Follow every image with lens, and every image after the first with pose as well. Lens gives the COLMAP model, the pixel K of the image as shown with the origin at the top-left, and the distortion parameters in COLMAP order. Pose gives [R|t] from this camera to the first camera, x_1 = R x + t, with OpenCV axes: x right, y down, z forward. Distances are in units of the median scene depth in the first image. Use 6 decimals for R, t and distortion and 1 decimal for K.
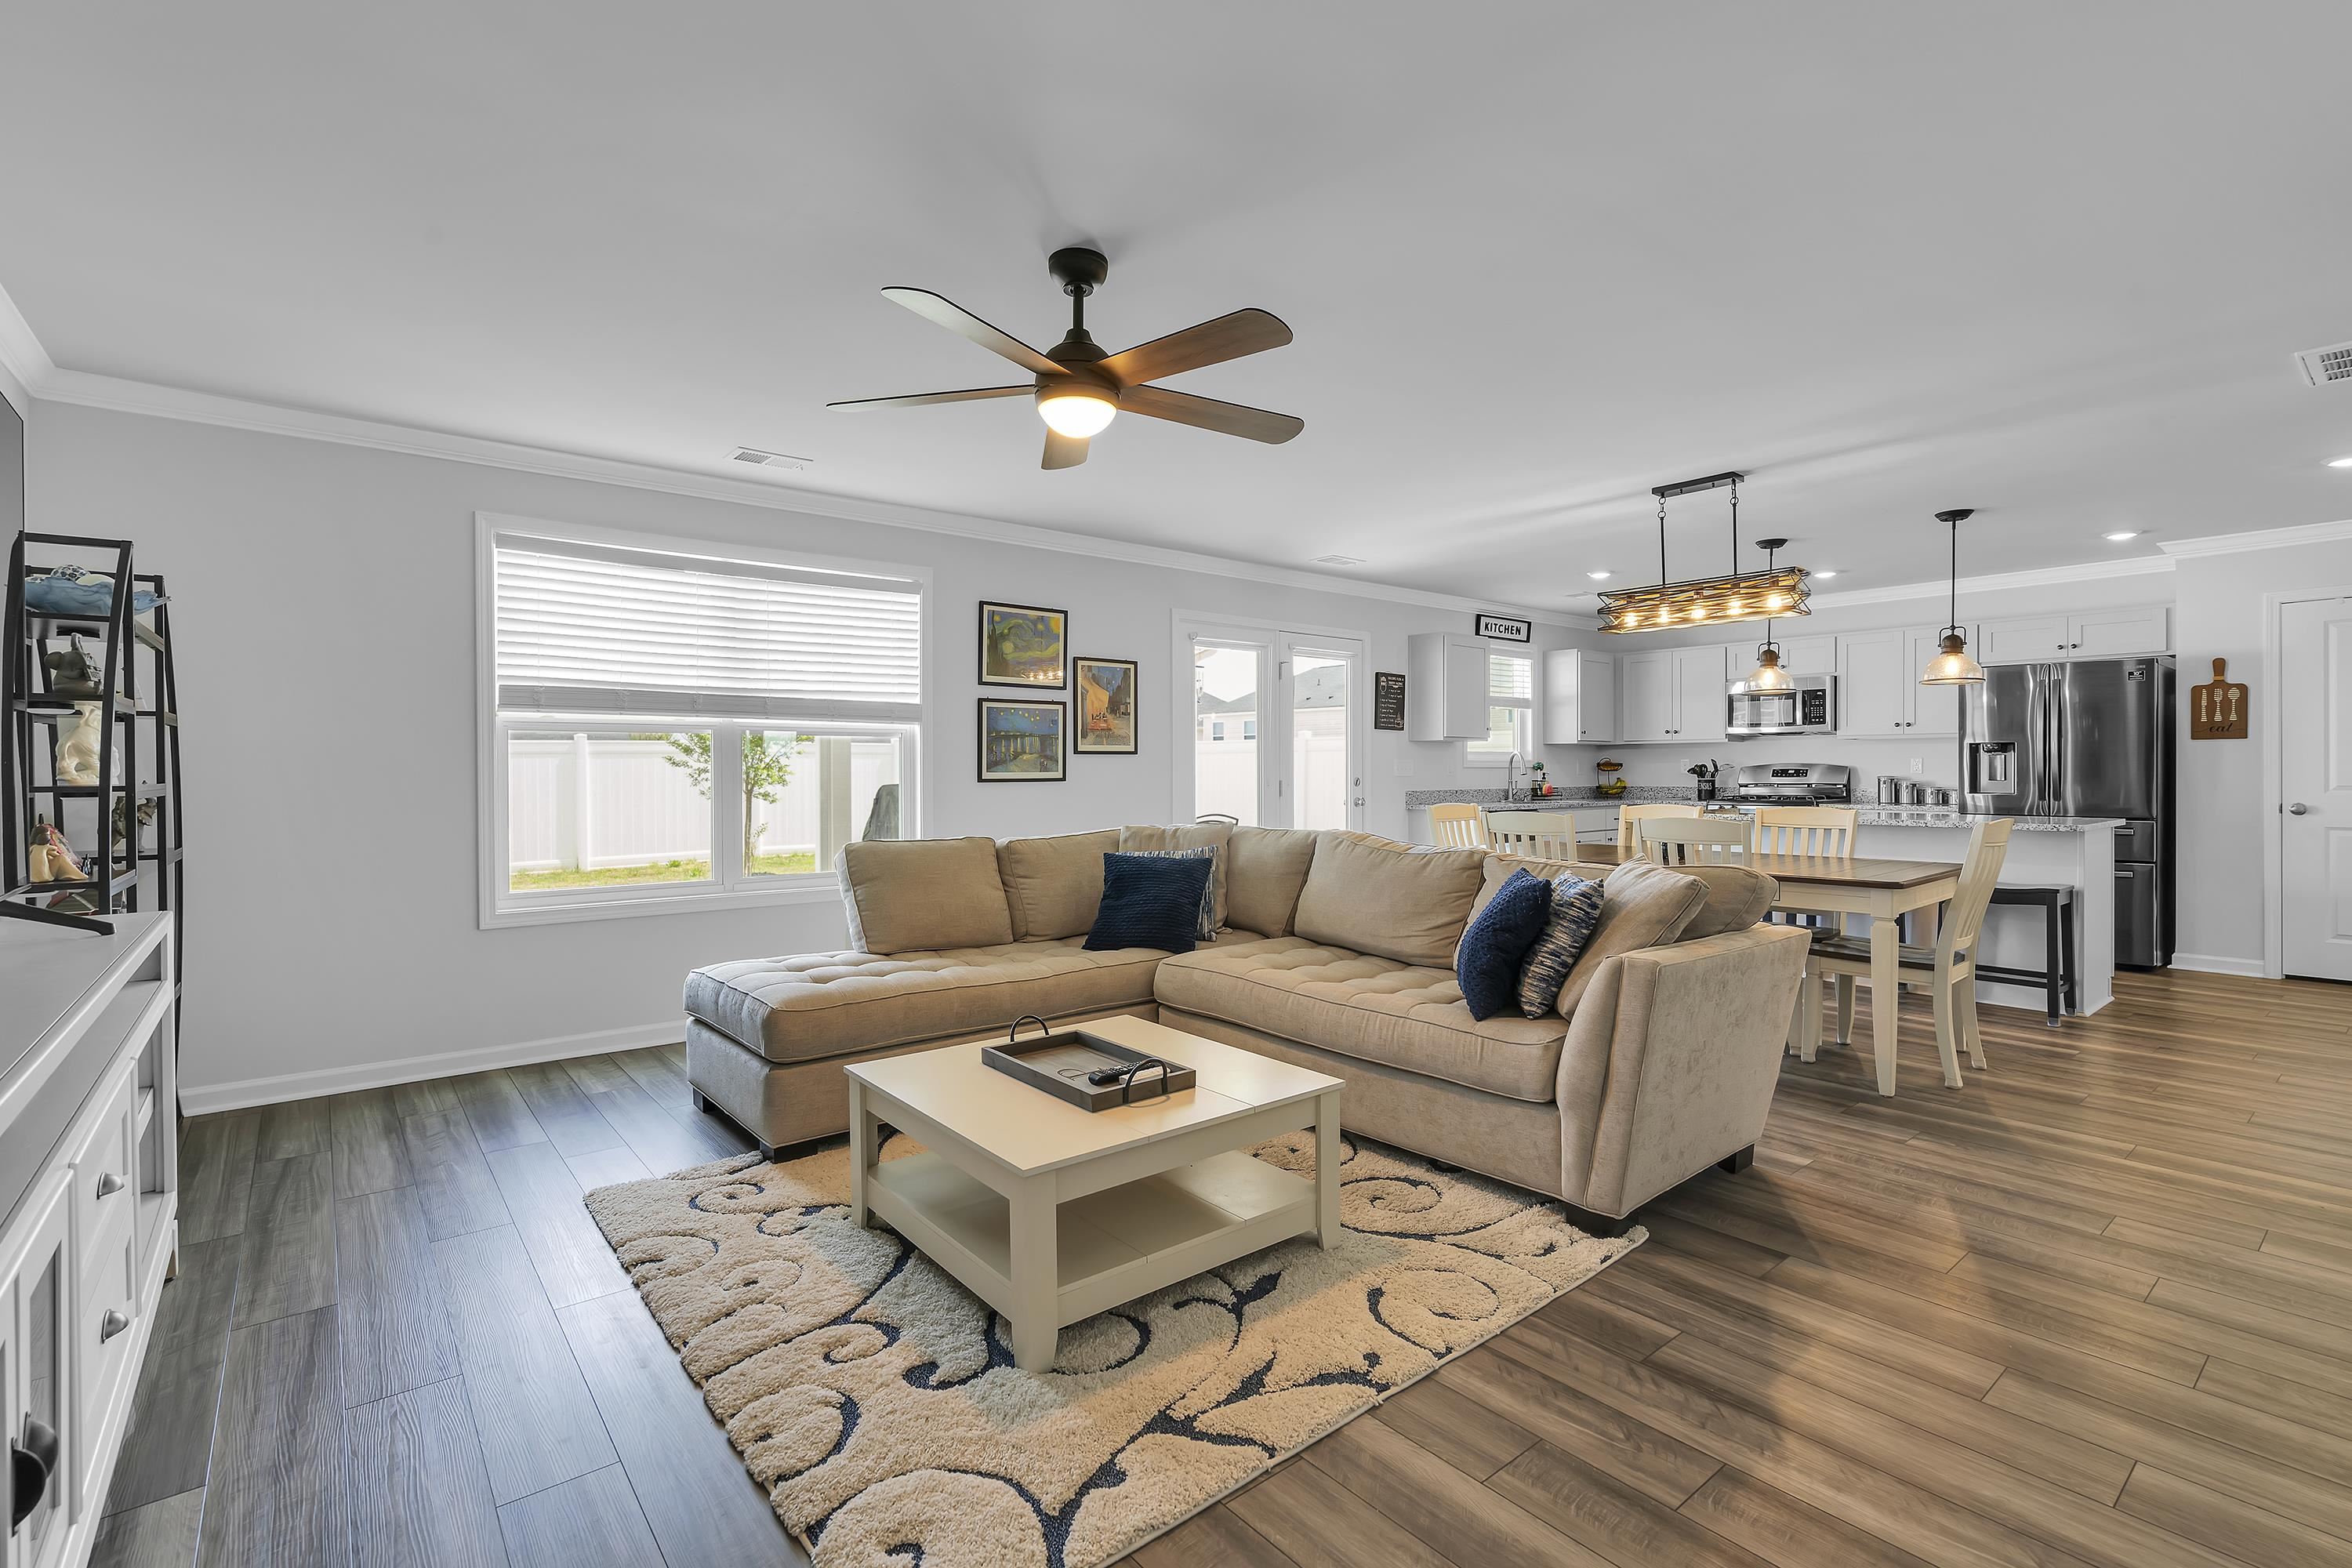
lens RADIAL K [[1076.2, 0, 1178.3], [0, 1076.2, 774.6], [0, 0, 1]] dist [-0.001725, 0.000935]
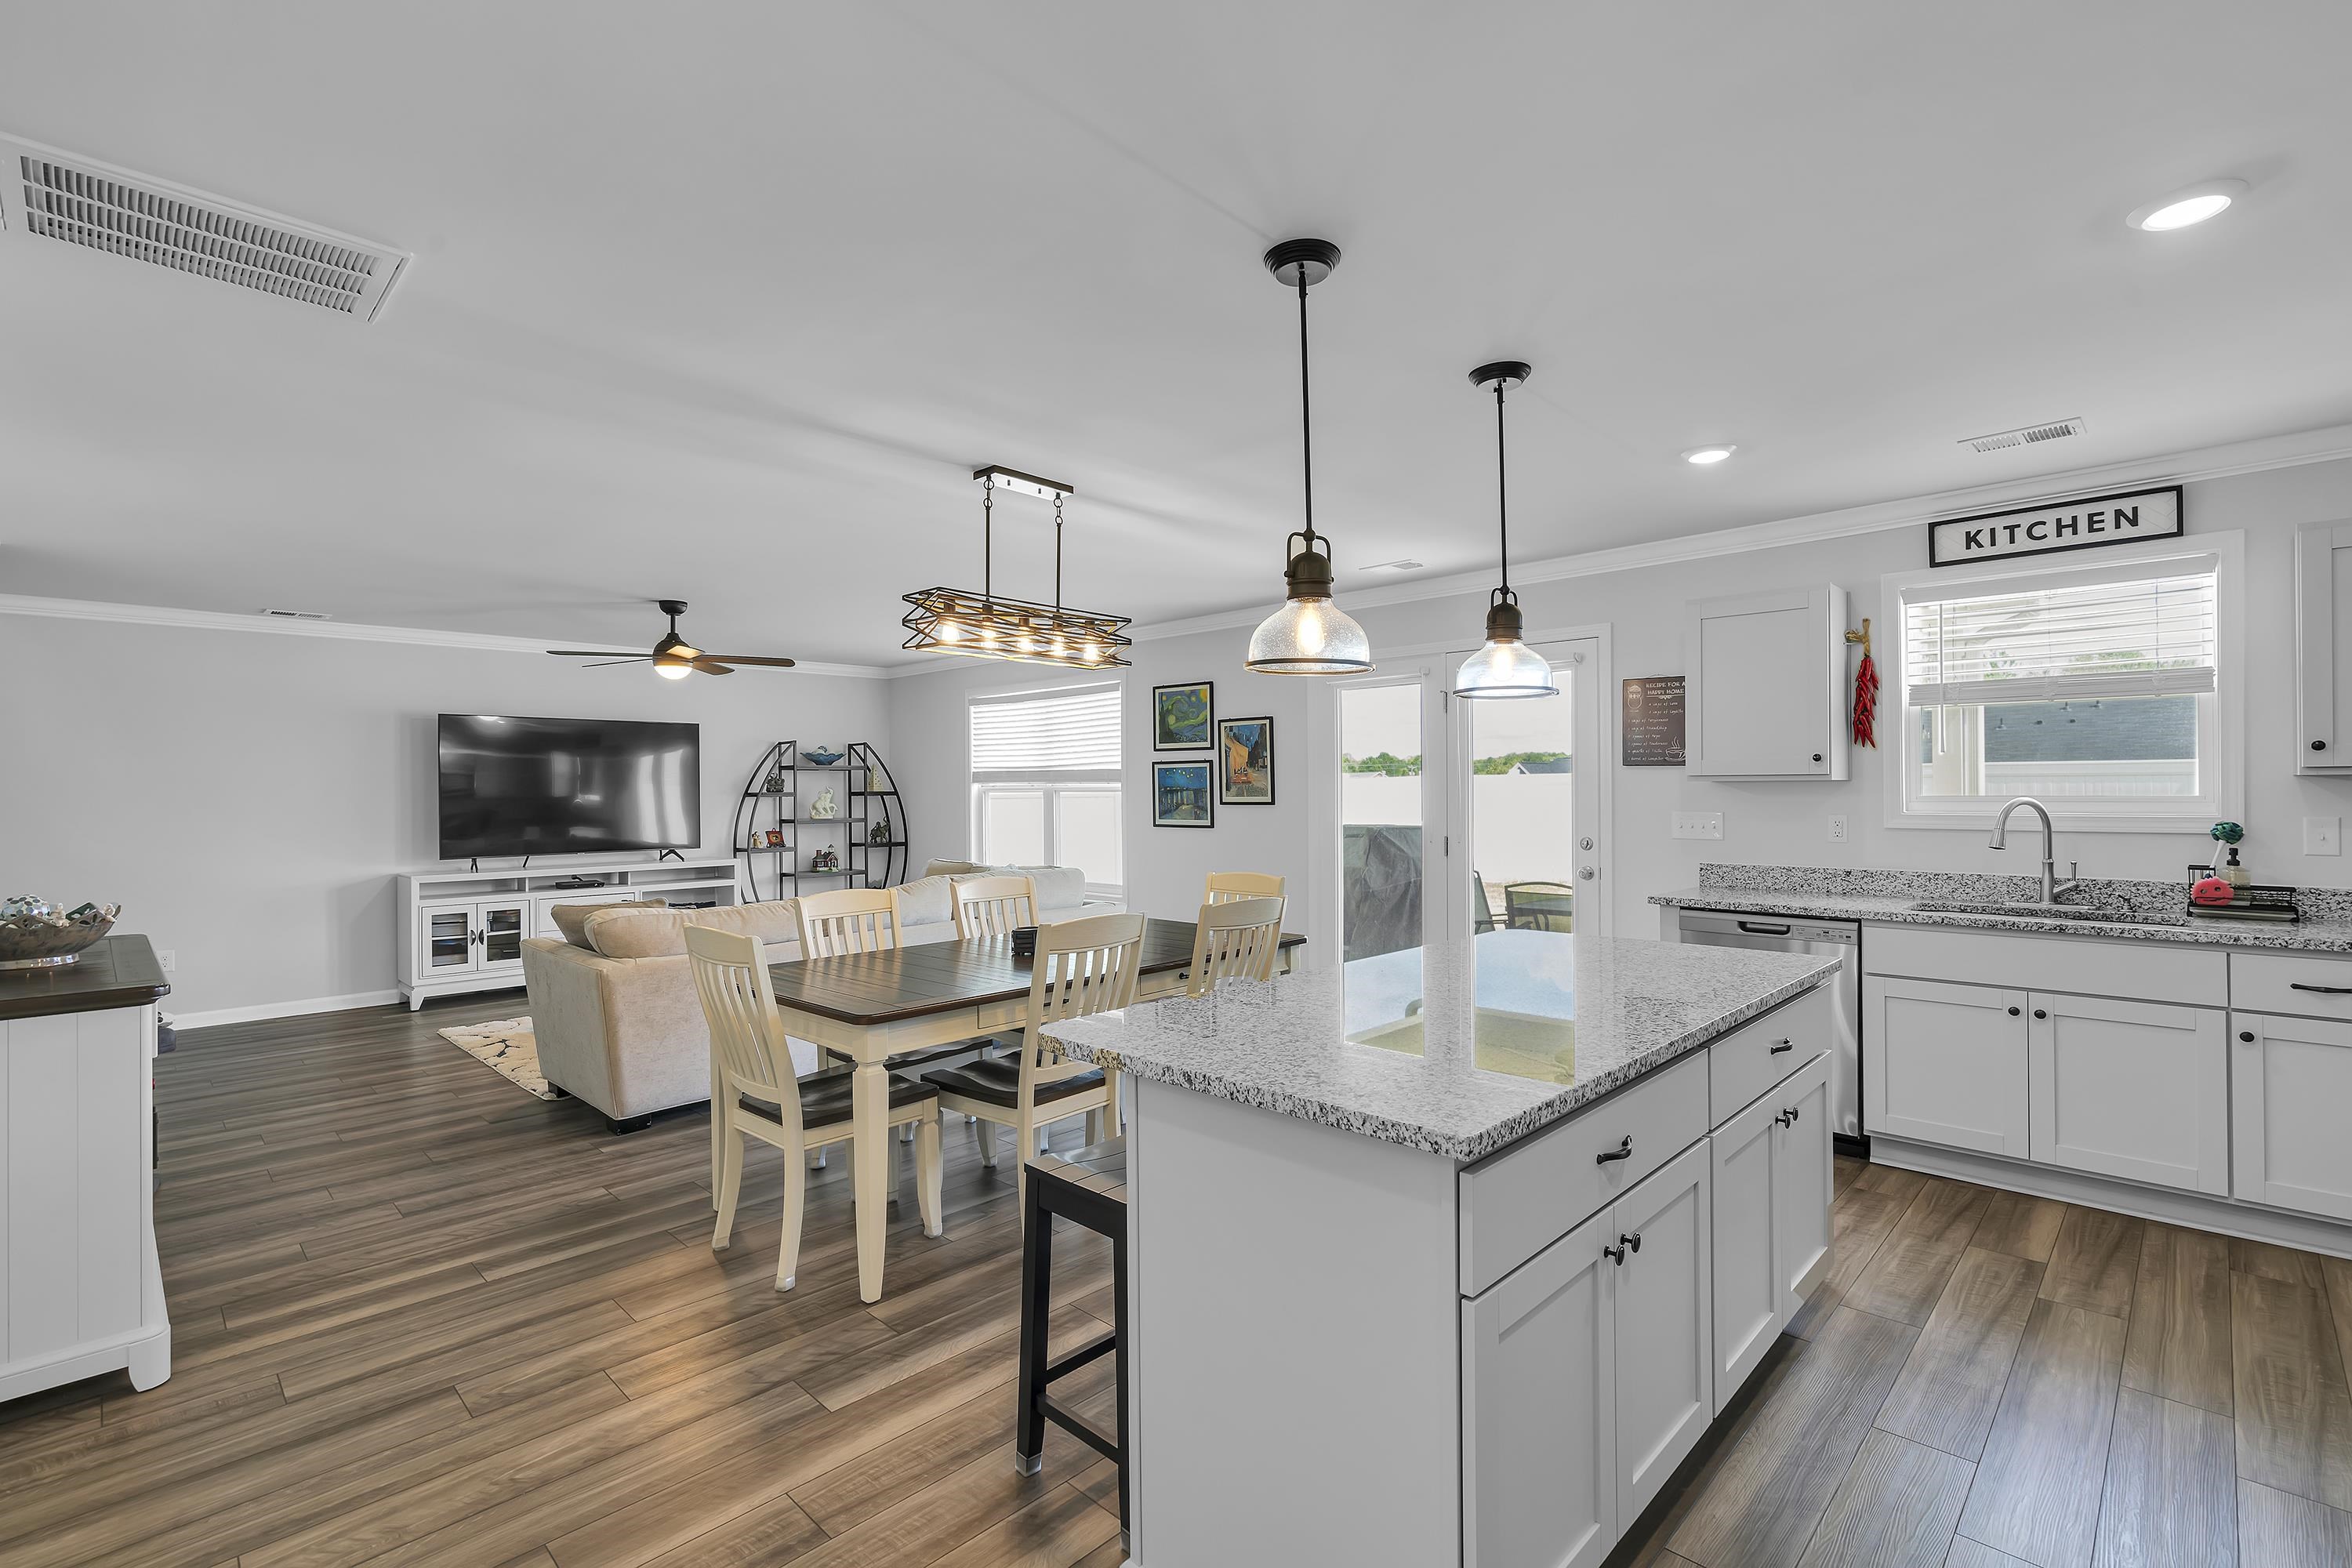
lens RADIAL K [[1076.2, 0, 1165.8], [0, 1076.2, 789.1], [0, 0, 1]] dist [-0.001725, 0.000935]
pose [[0.096438, 0.000757, -0.995339, 1.037200], [0.002087, 0.999997, 0.000963, -0.037141], [0.995337, -0.002170, 0.096436, 0.833029]]
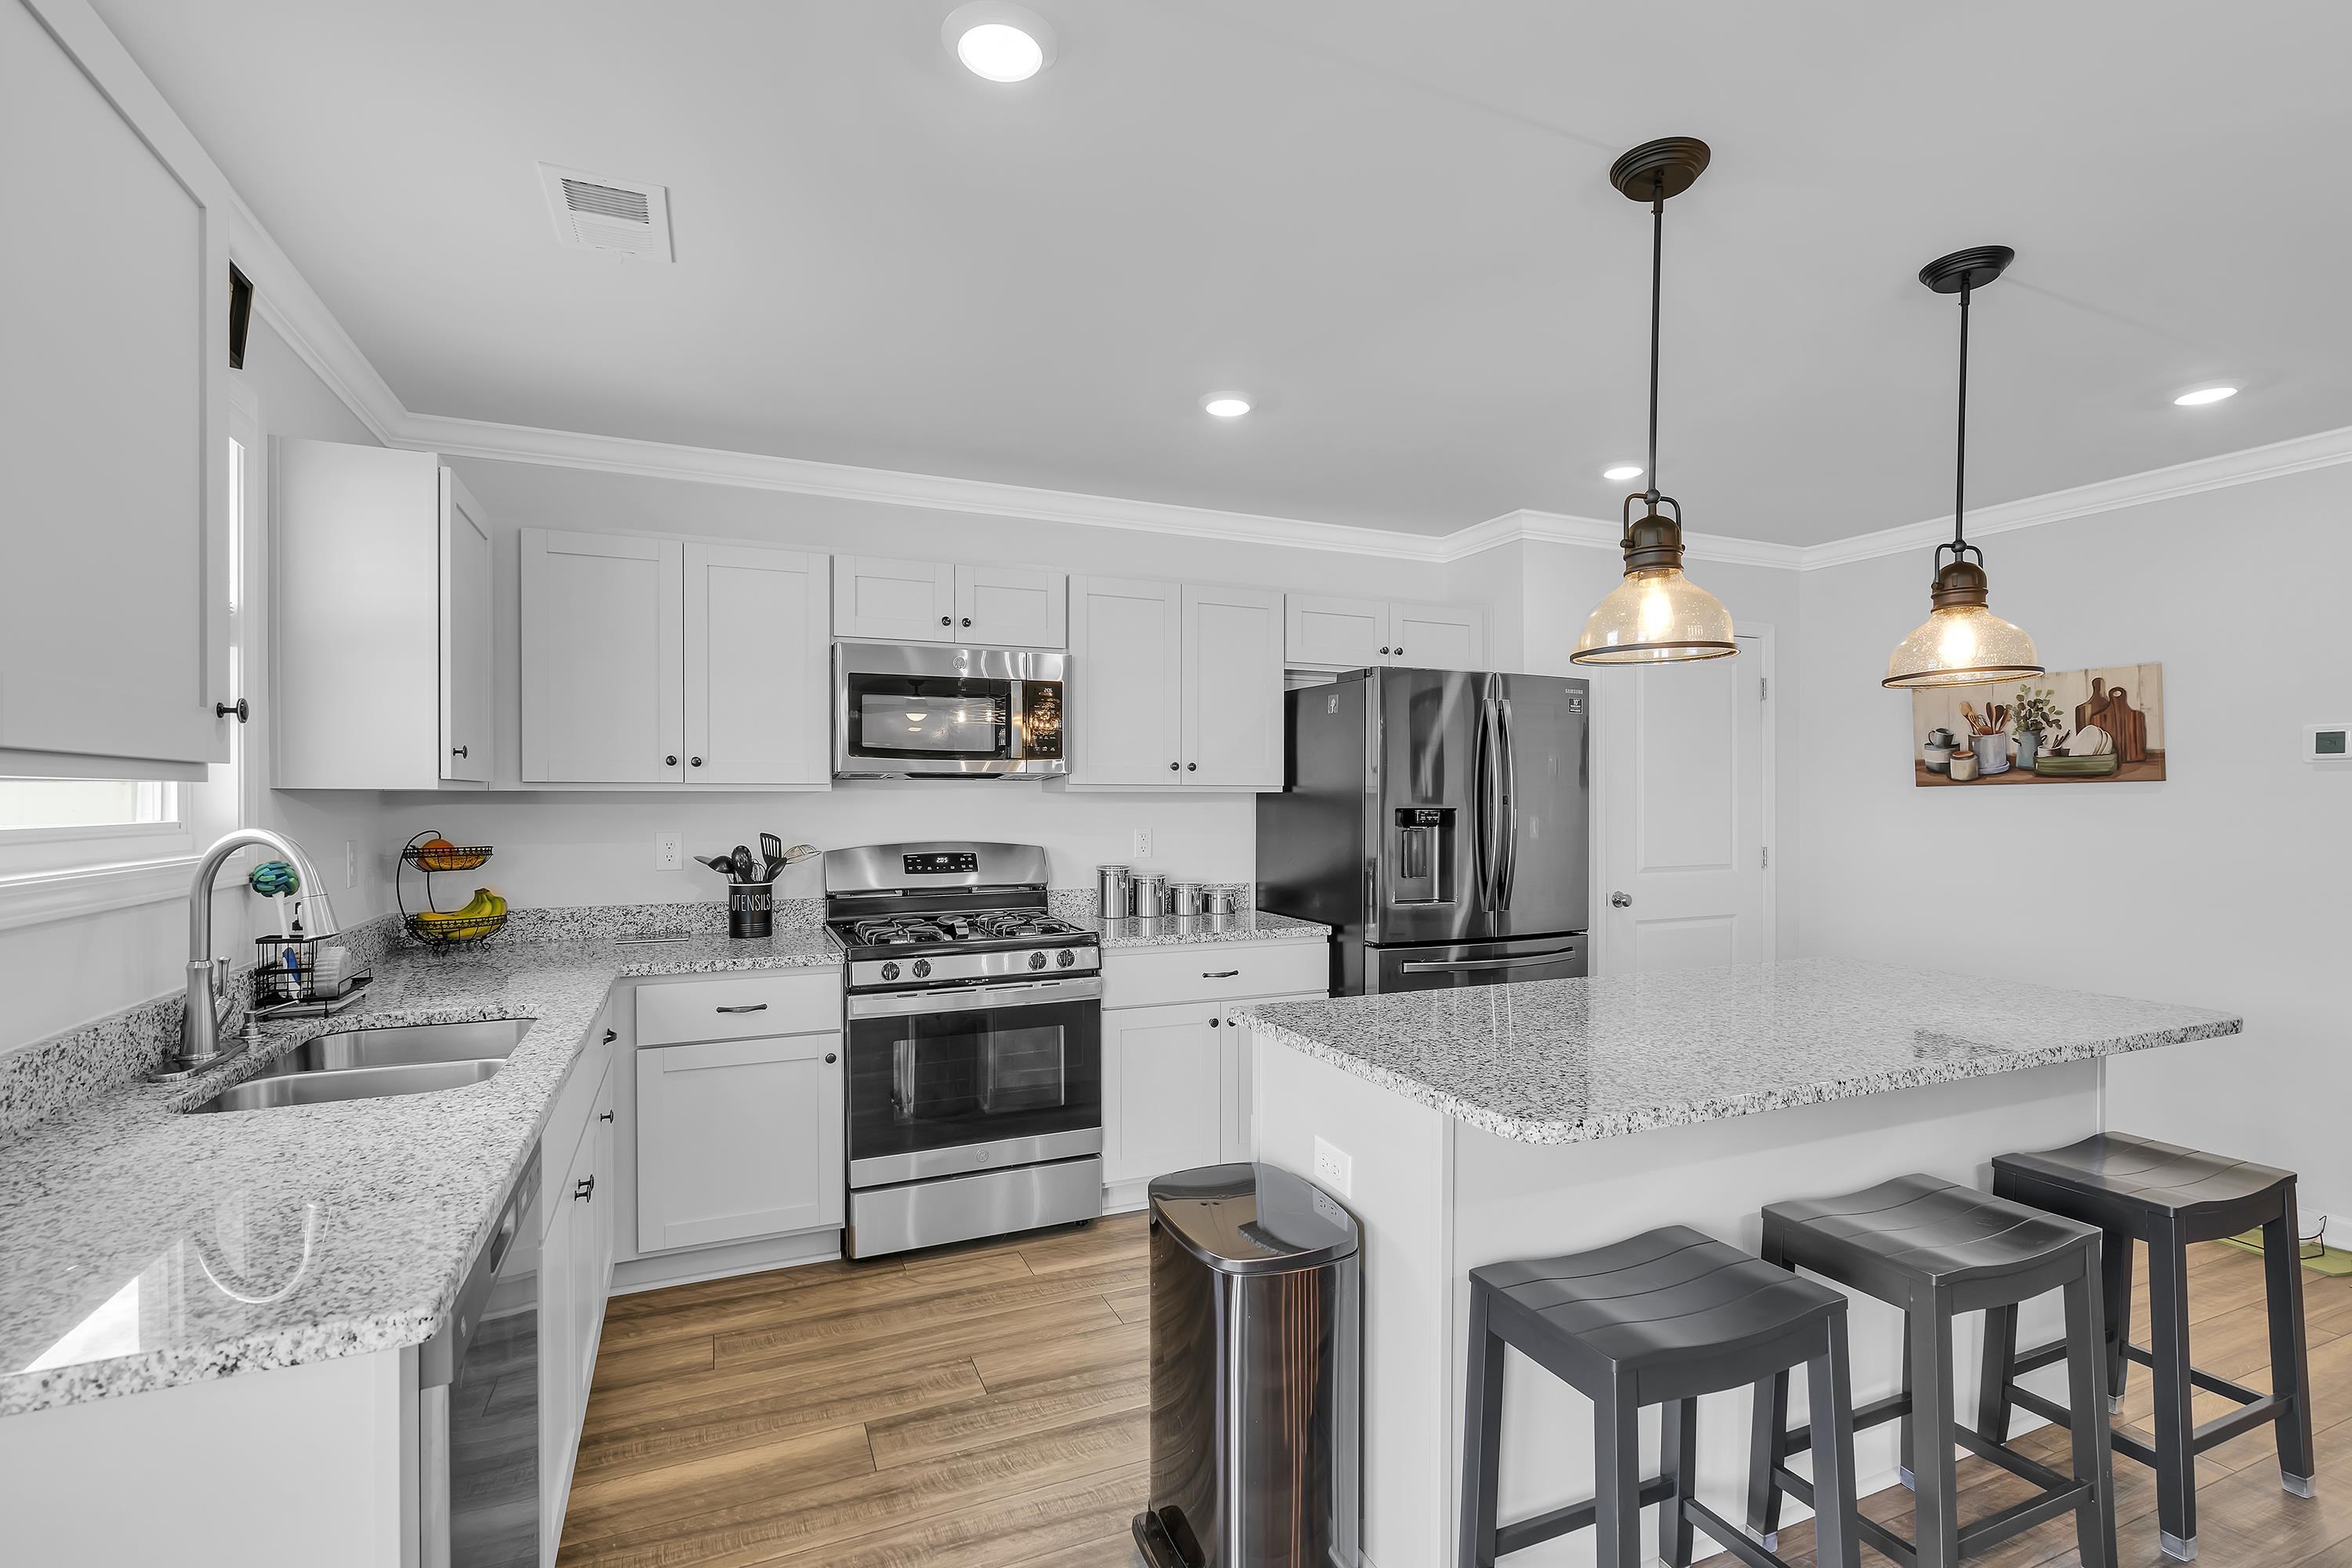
lens RADIAL K [[1076.2, 0, 1177.7], [0, 1076.2, 802.7], [0, 0, 1]] dist [-0.001725, 0.000935]
pose [[0.275687, -0.002303, 0.961245, 0.226215], [0.003636, 0.999992, 0.001353, -0.037551], [-0.961241, 0.003122, 0.275693, 1.078457]]
